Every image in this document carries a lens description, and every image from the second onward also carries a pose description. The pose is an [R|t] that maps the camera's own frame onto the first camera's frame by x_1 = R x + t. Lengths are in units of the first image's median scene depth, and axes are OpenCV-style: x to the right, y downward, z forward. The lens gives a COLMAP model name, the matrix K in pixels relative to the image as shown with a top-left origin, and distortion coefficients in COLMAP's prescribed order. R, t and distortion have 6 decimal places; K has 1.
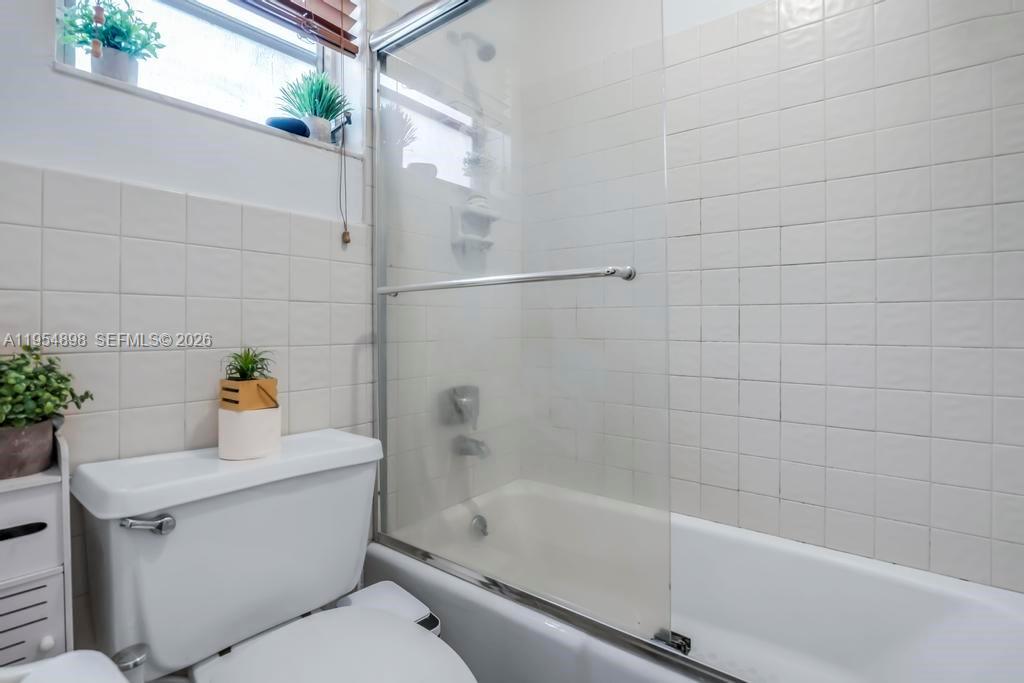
lens RADIAL K [[486.5, 0, 520.1], [0, 486.5, 322.3], [0, 0, 1]] dist [-0.018294, 0.000399]
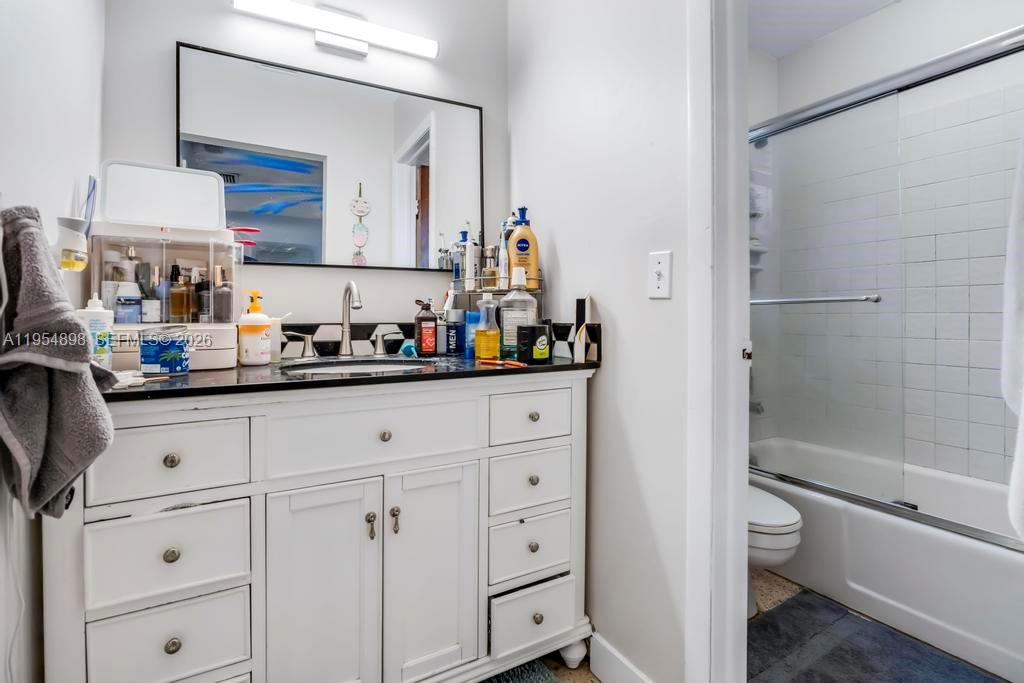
lens RADIAL K [[486.5, 0, 520.1], [0, 486.5, 322.3], [0, 0, 1]] dist [-0.018294, 0.000399]
pose [[0.921942, 0.004784, -0.387299, -0.187783], [-0.001811, 0.999966, 0.008041, -0.016633], [0.387325, -0.006712, 0.921919, -0.718539]]
